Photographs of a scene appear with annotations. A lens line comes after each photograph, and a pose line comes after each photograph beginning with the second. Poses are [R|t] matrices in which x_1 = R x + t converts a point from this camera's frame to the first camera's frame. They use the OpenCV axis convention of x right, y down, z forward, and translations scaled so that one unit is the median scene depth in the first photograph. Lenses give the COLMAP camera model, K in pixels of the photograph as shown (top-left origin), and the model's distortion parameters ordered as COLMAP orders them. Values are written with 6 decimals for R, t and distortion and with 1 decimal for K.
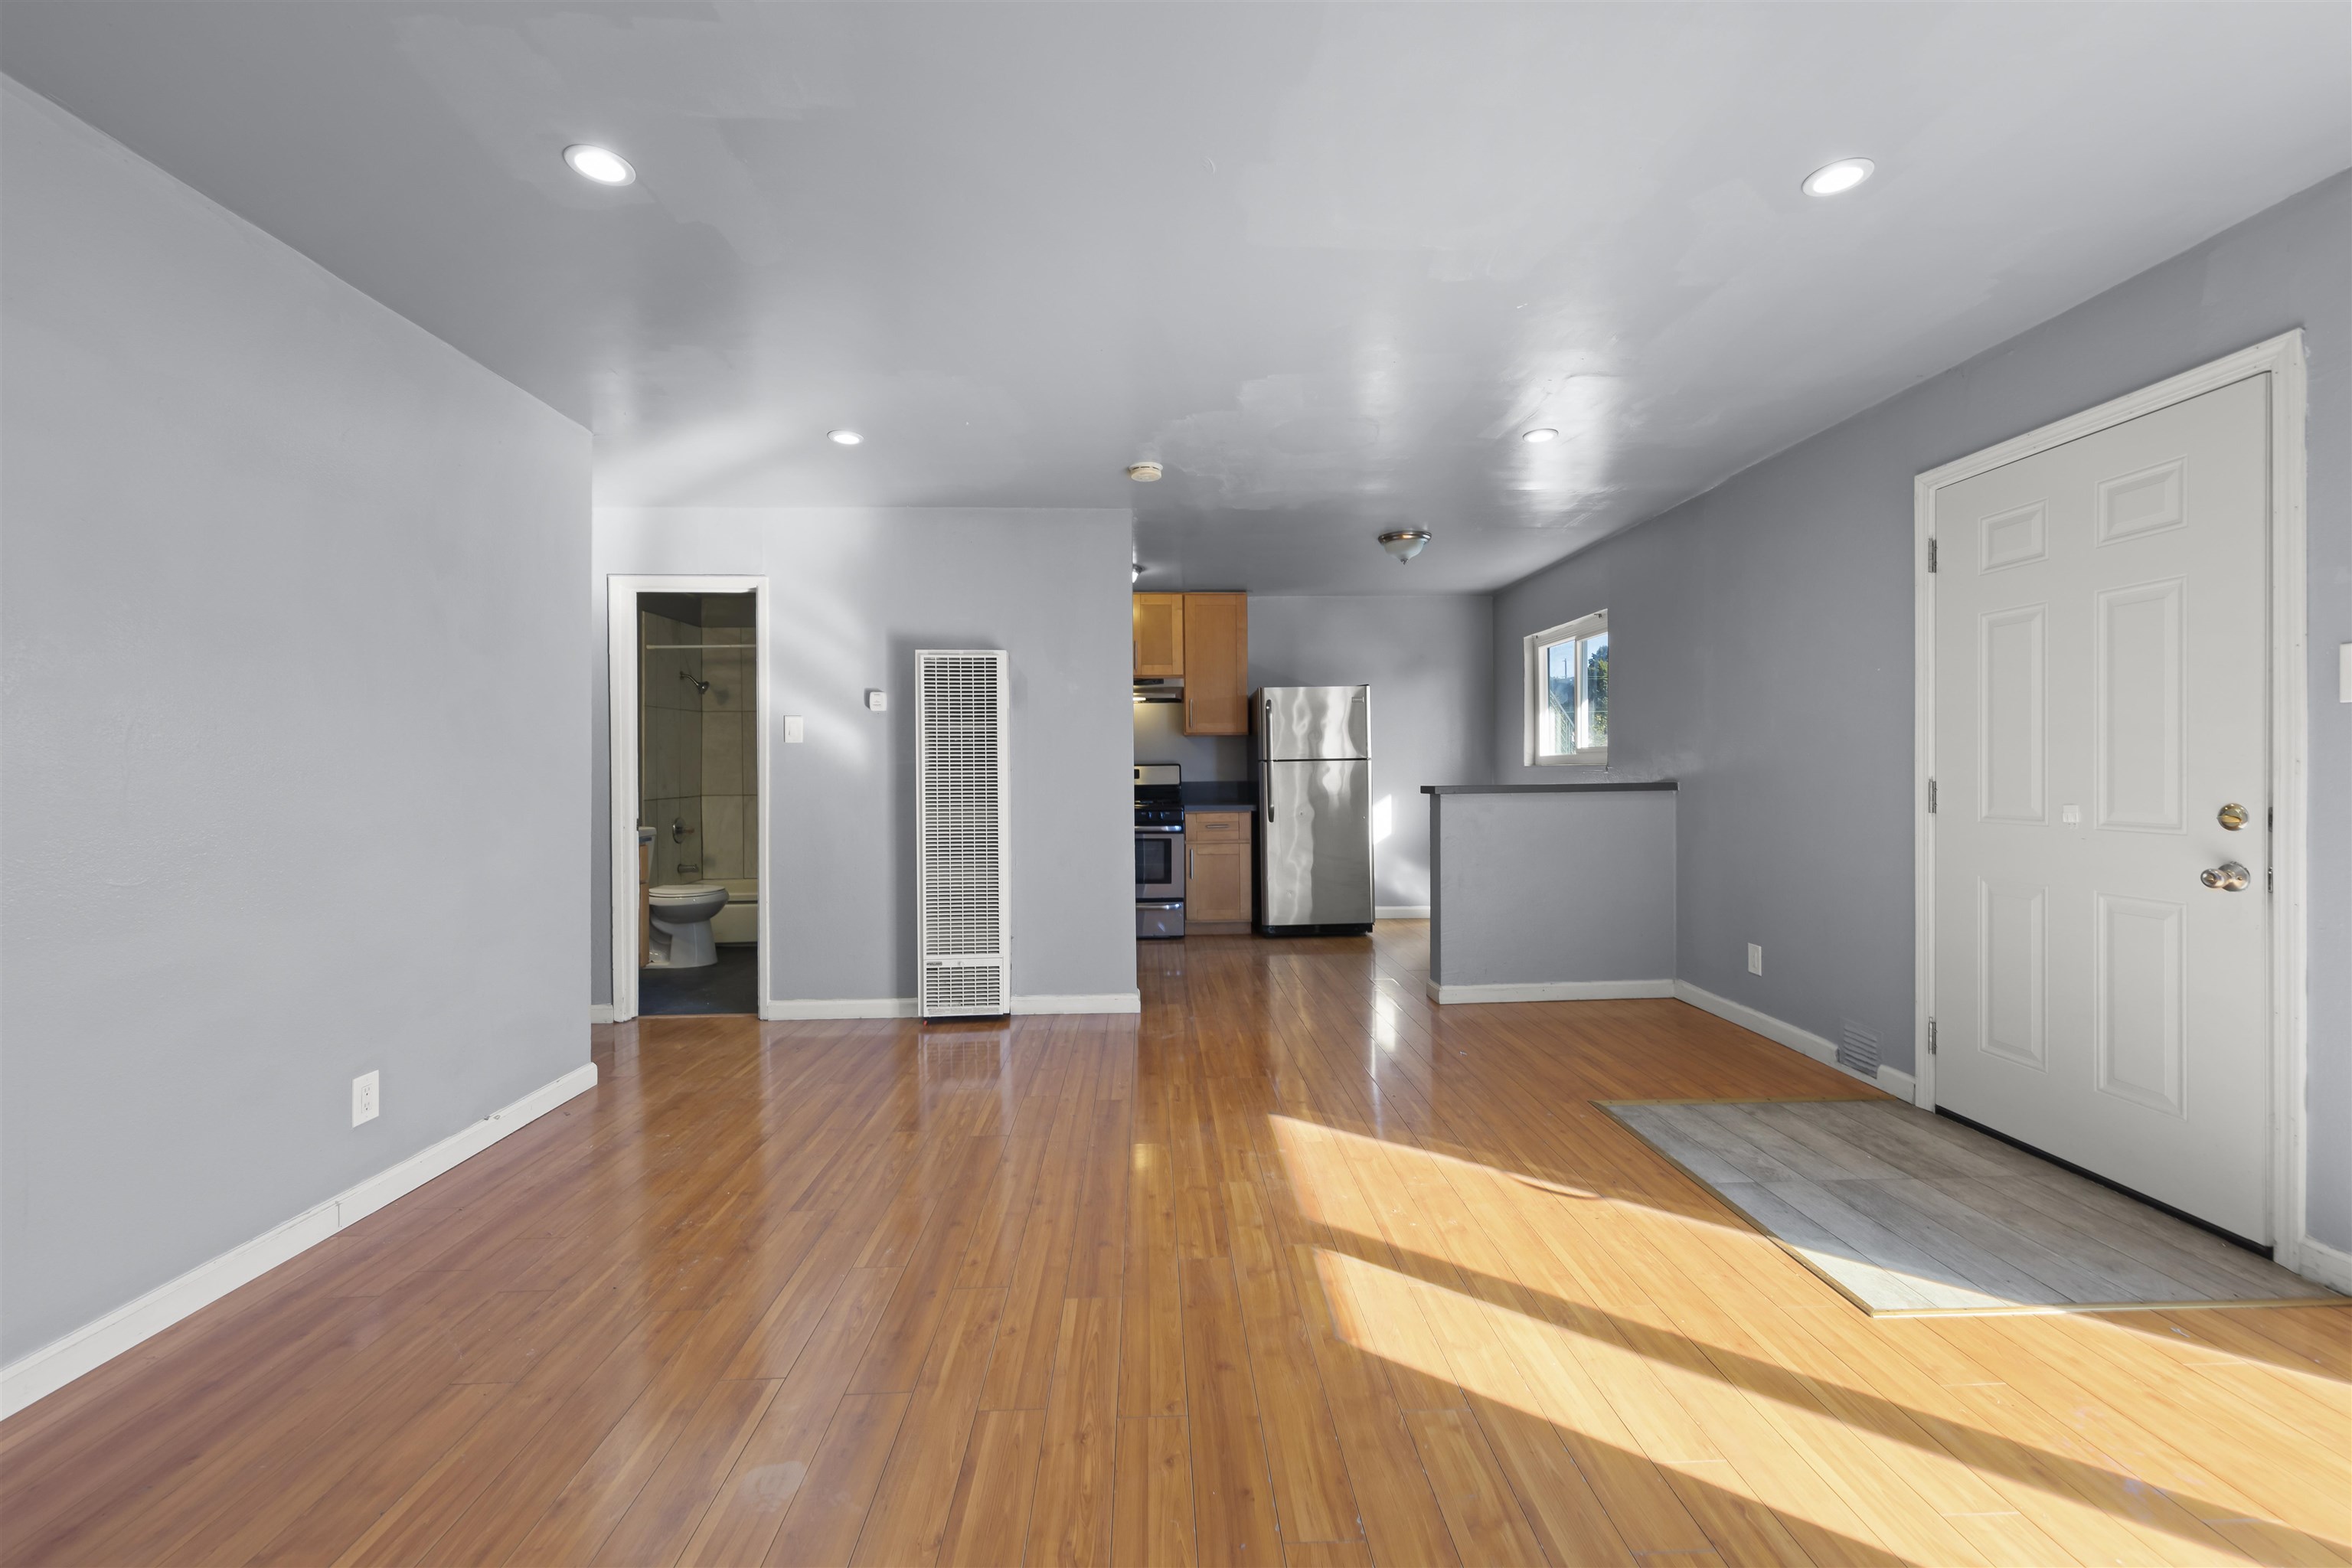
lens RADIAL K [[907.9, 0, 1173.4], [0, 907.9, 778.2], [0, 0, 1]] dist [0.000098, 0.000037]
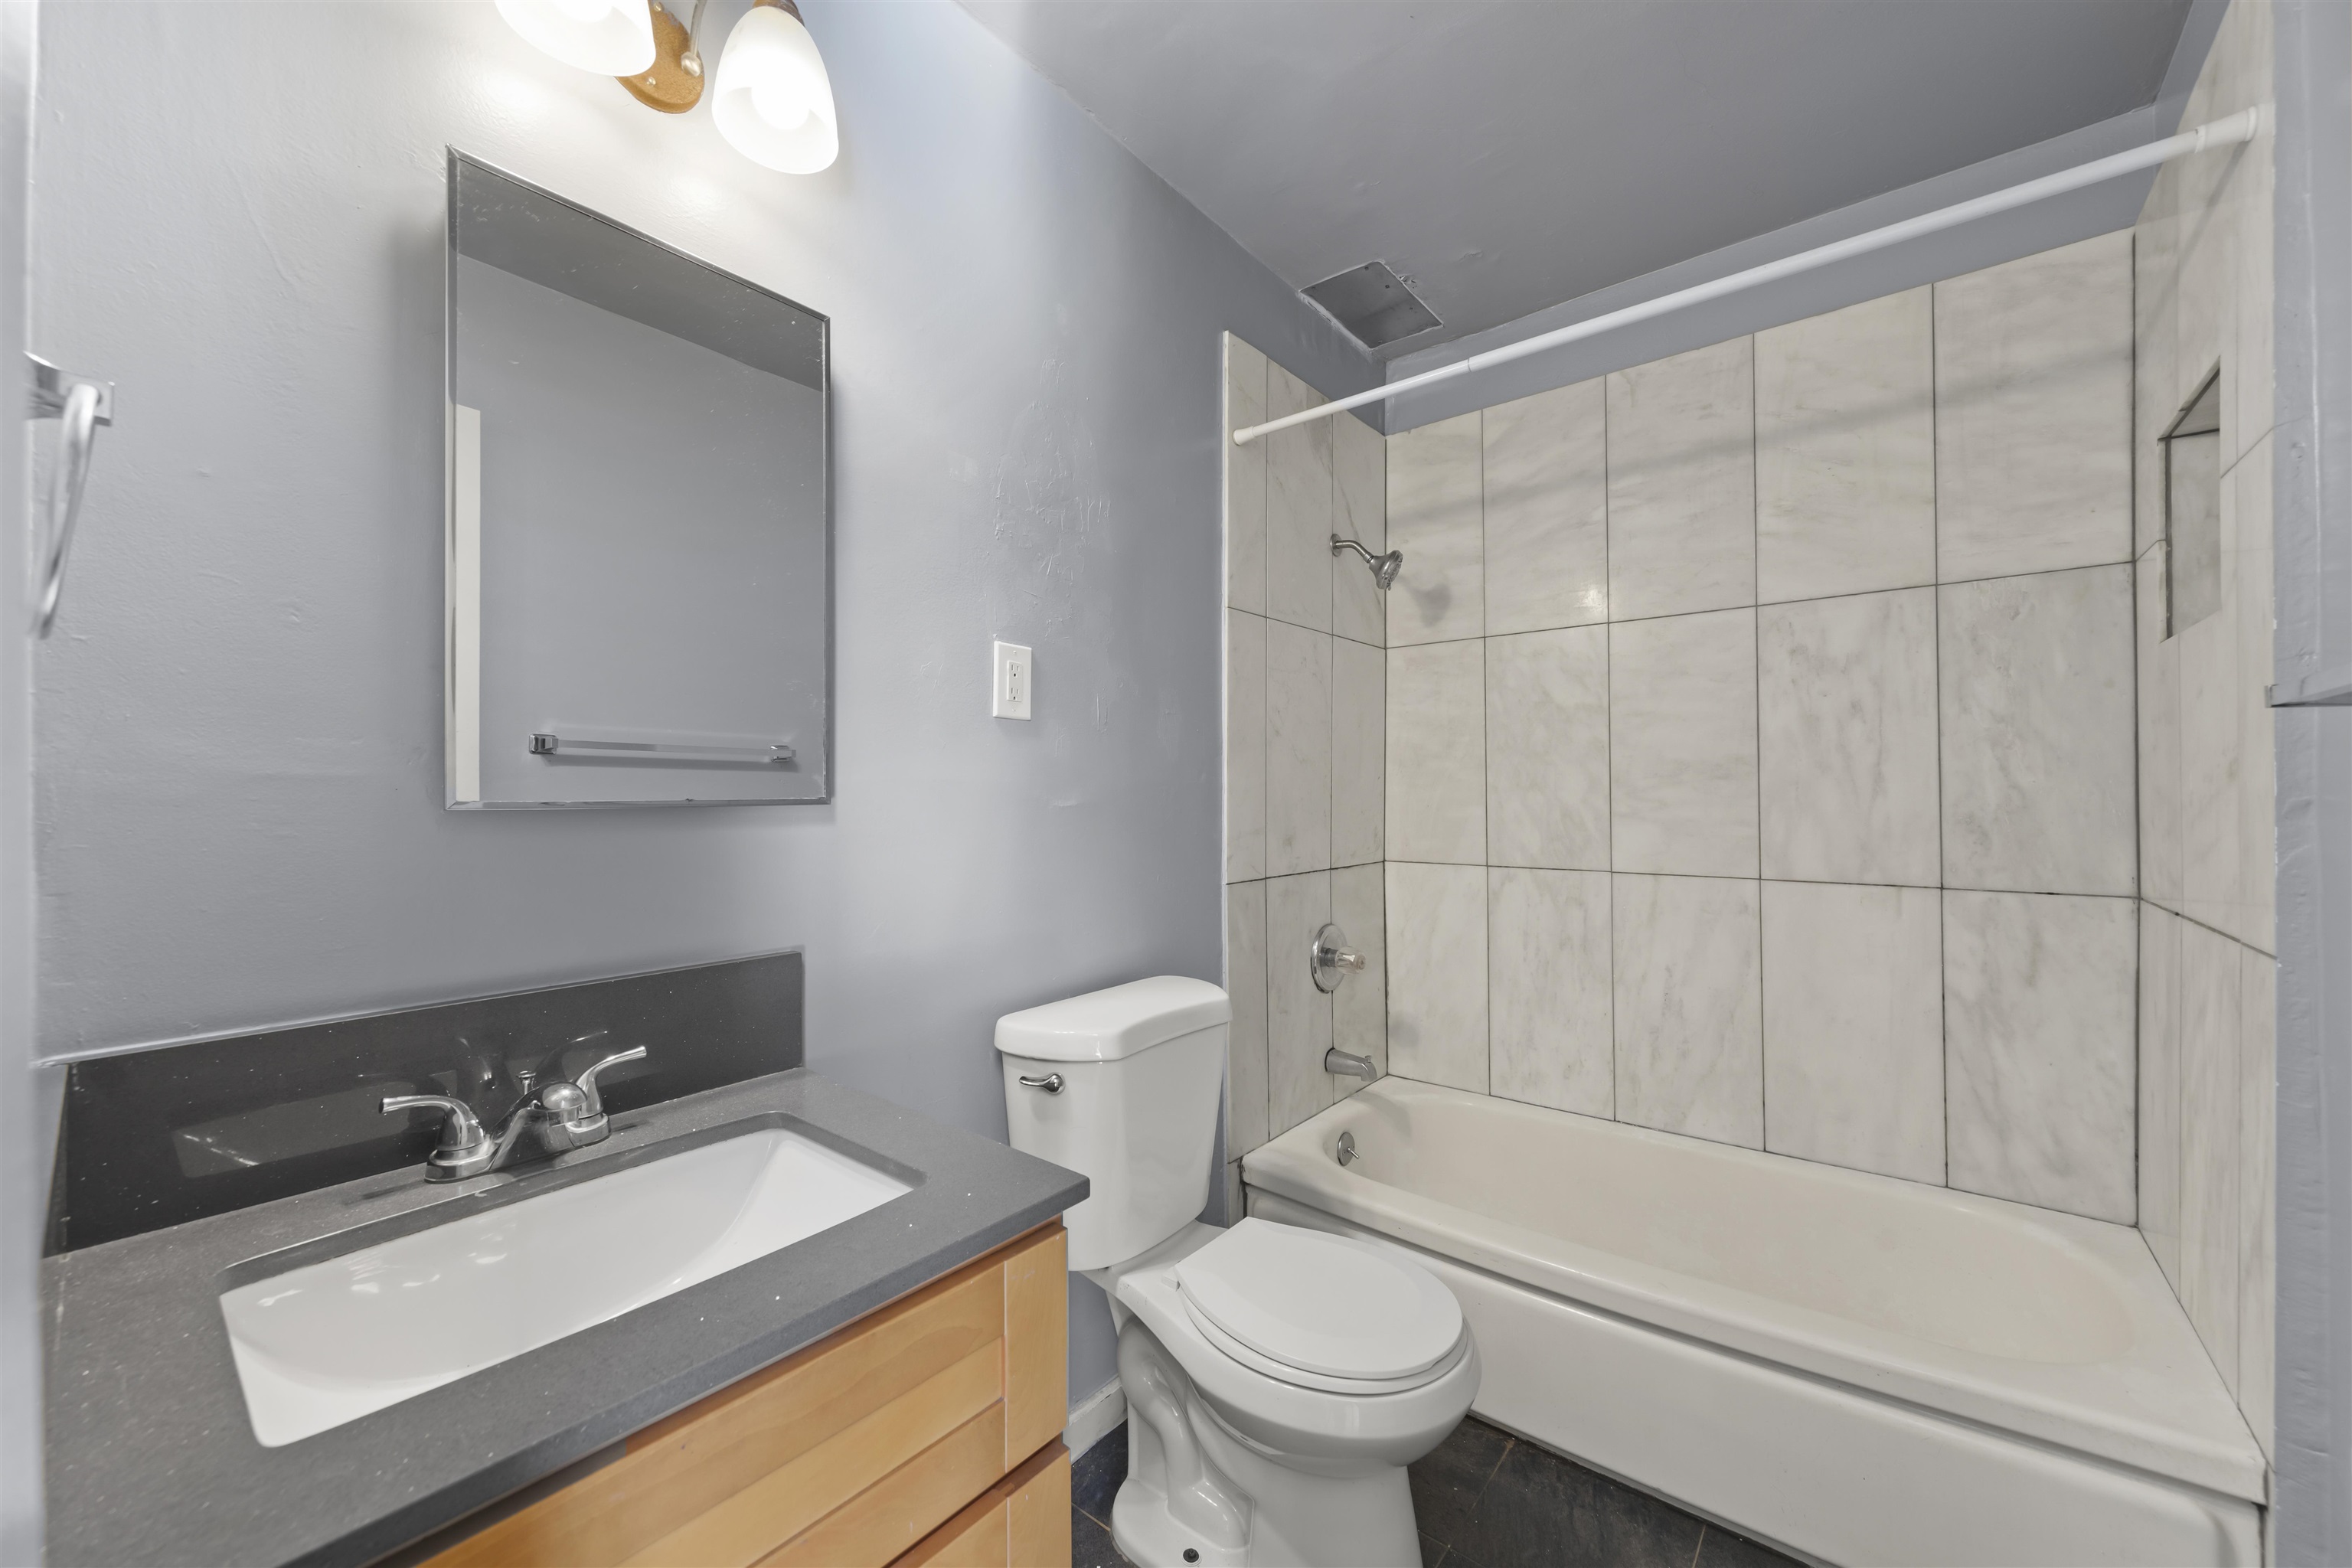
lens RADIAL K [[907.9, 0, 1168.3], [0, 907.9, 784.3], [0, 0, 1]] dist [0.000098, 0.000037]
pose [[0.742746, -0.002359, -0.669570, -0.653786], [-0.005125, 0.999944, -0.009207, -0.018940], [0.669554, 0.010270, 0.742692, 1.292885]]
